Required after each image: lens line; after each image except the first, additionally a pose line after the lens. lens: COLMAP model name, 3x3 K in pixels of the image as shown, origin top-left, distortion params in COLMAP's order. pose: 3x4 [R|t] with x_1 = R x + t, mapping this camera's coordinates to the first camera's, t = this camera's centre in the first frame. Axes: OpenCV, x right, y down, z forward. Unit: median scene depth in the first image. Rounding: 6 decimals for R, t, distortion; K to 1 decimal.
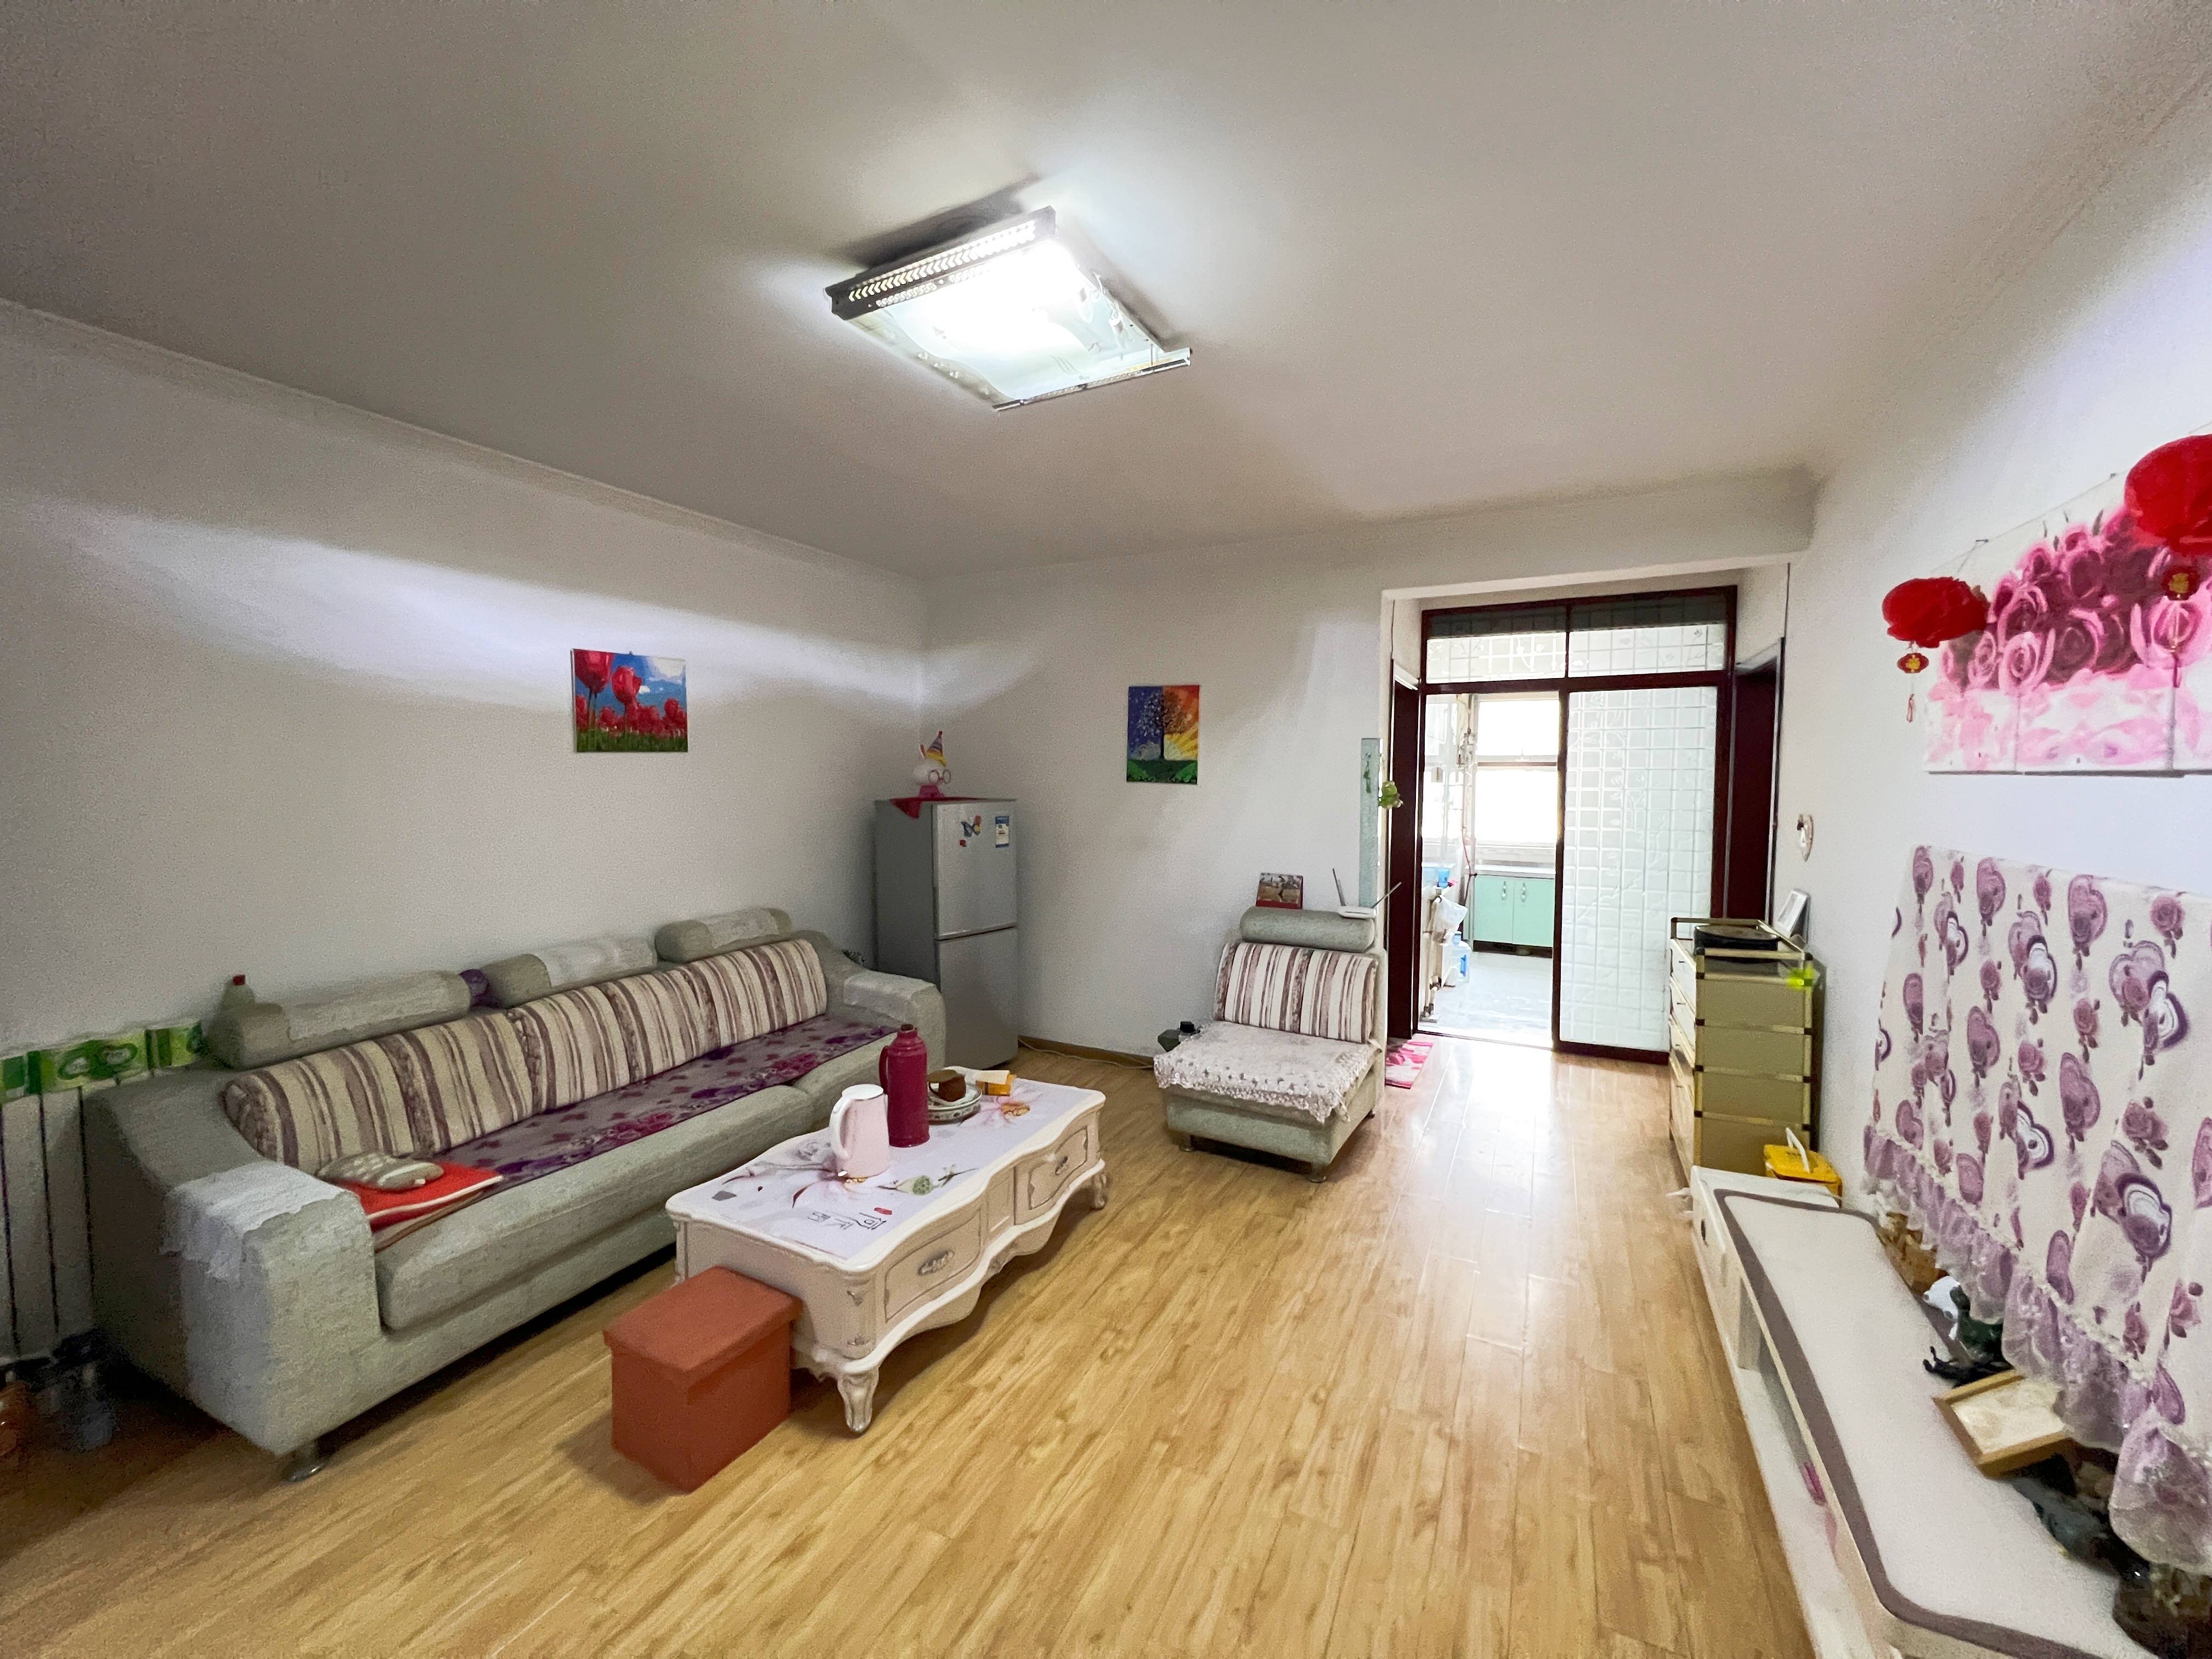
lens RADIAL K [[882.0, 0, 1098.9], [0, 882.0, 827.2], [0, 0, 1]] dist [-0.003598, 0.001293]
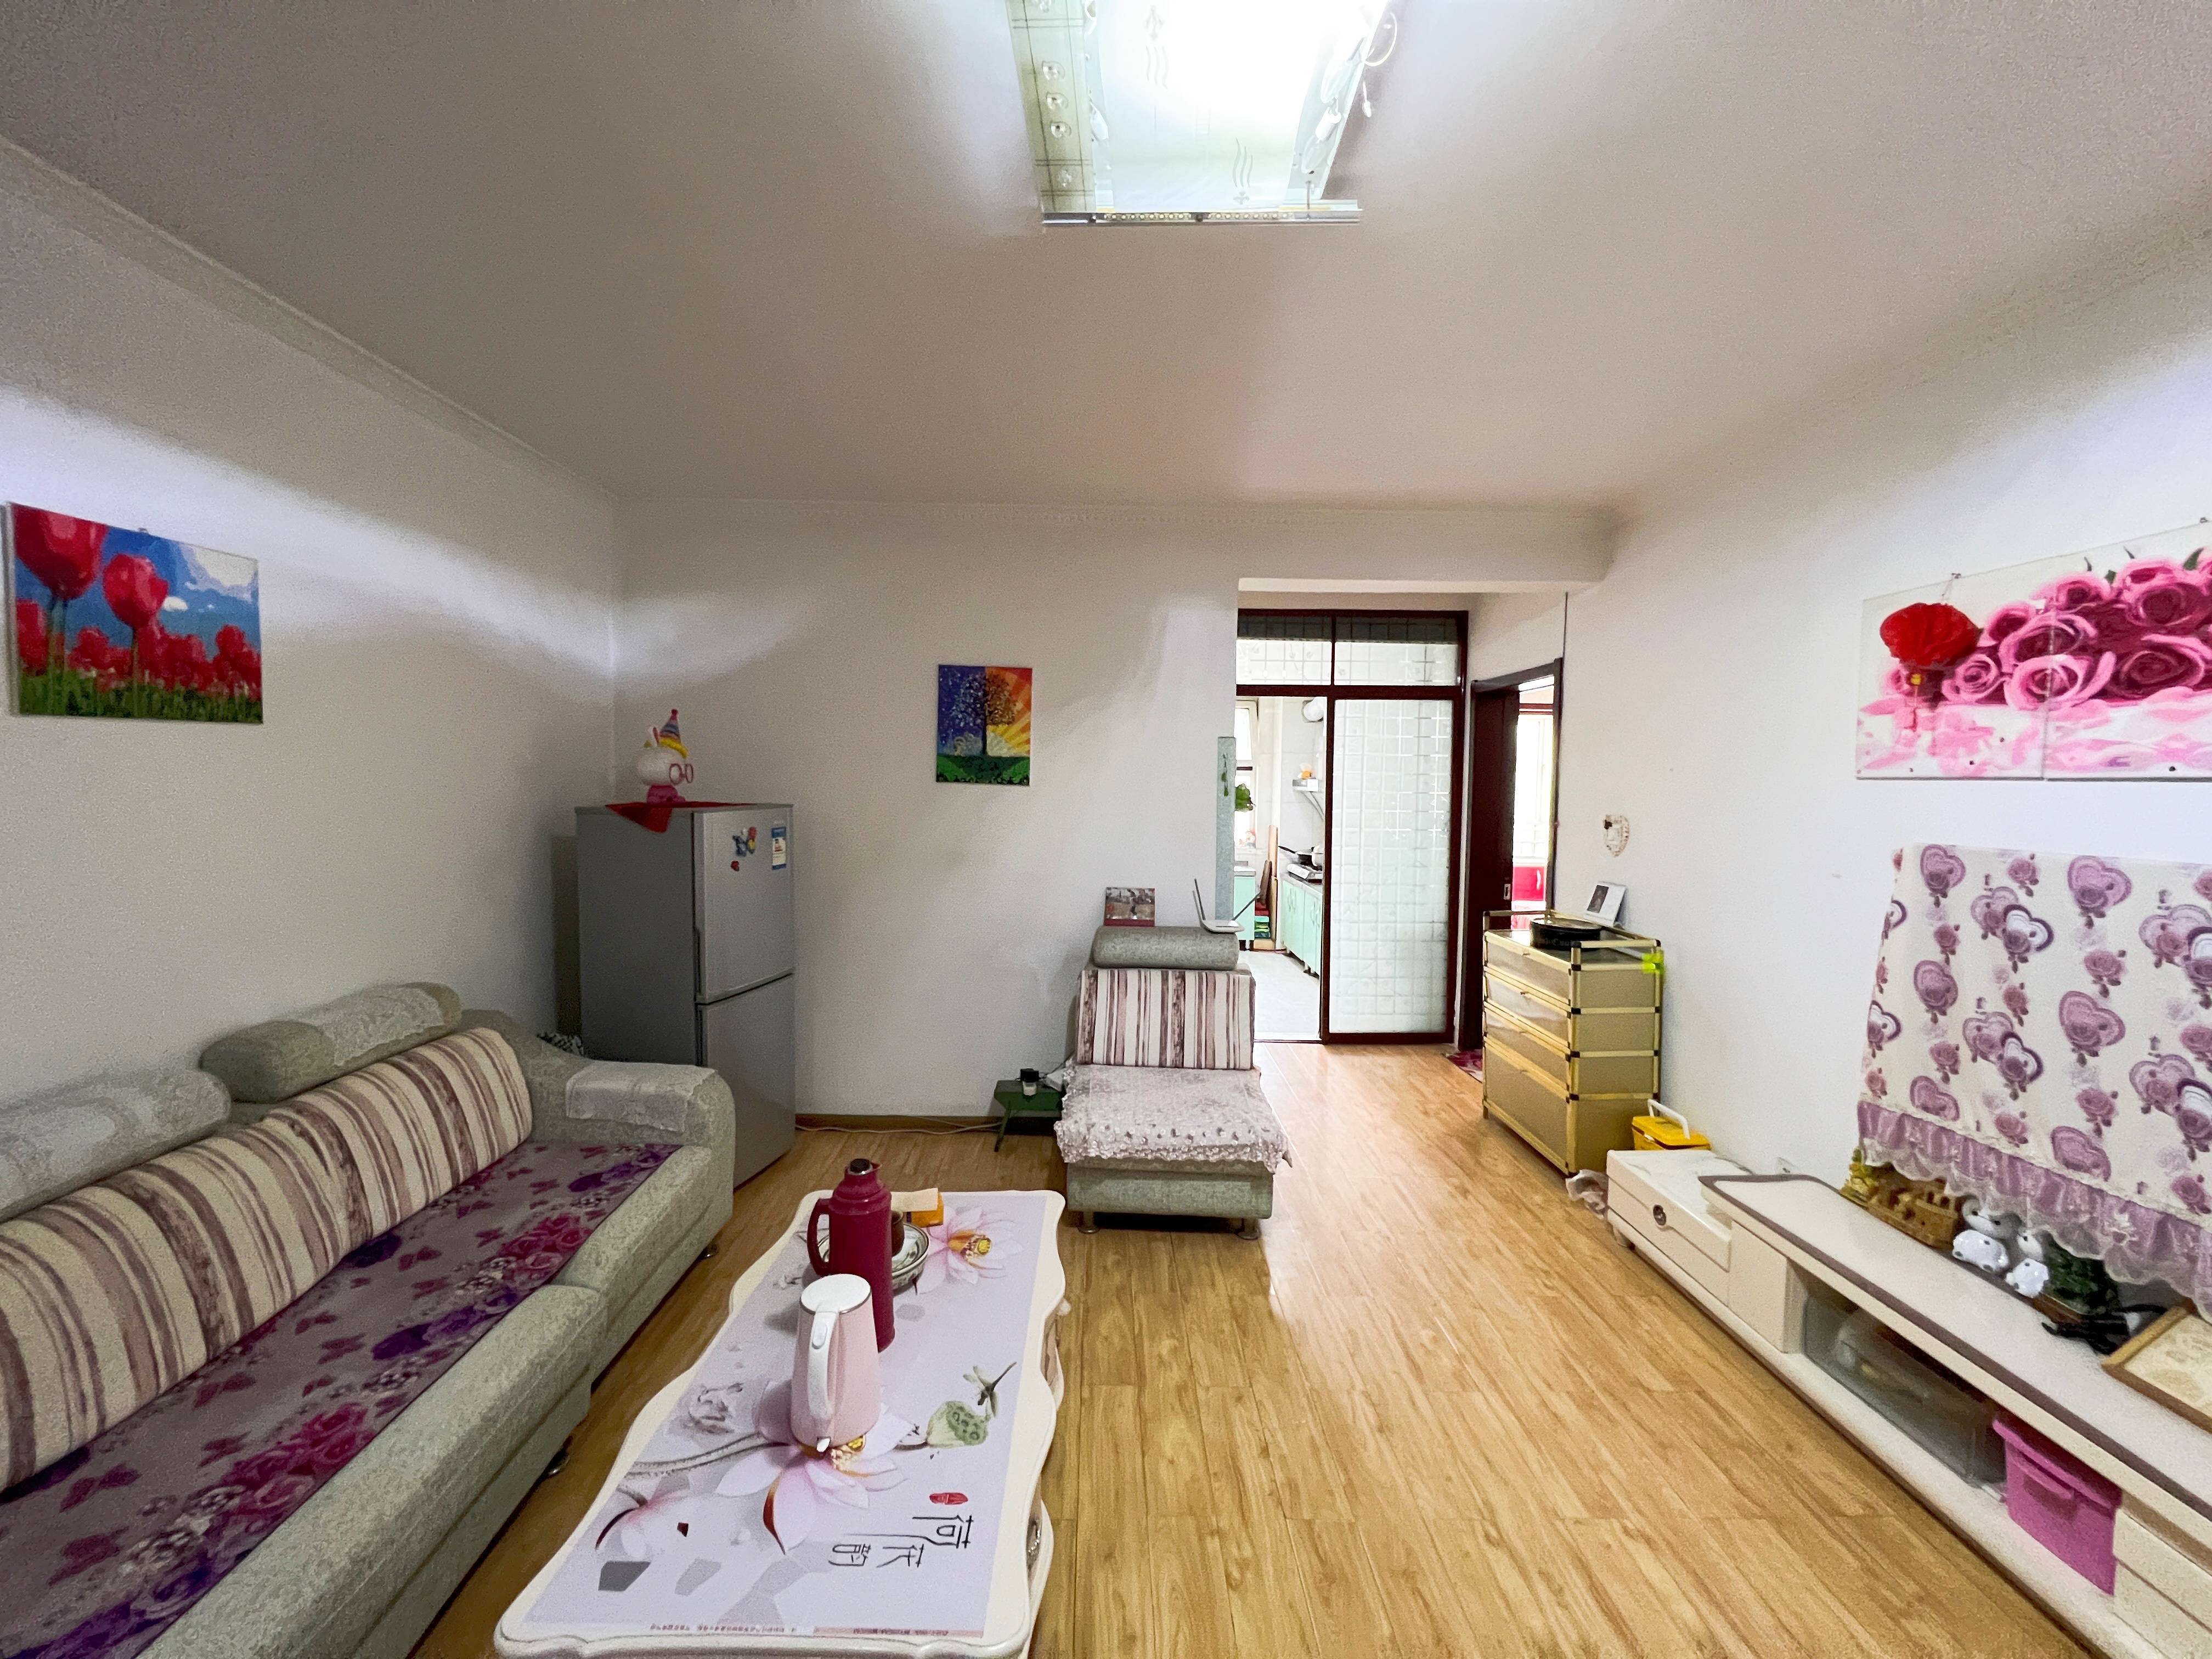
lens RADIAL K [[882.0, 0, 1097.3], [0, 882.0, 826.8], [0, 0, 1]] dist [-0.003598, 0.001293]
pose [[0.887106, -0.016433, 0.461274, -0.267357], [0.017616, 0.999843, 0.001742, -0.011453], [-0.461230, 0.006580, 0.887256, 0.267154]]
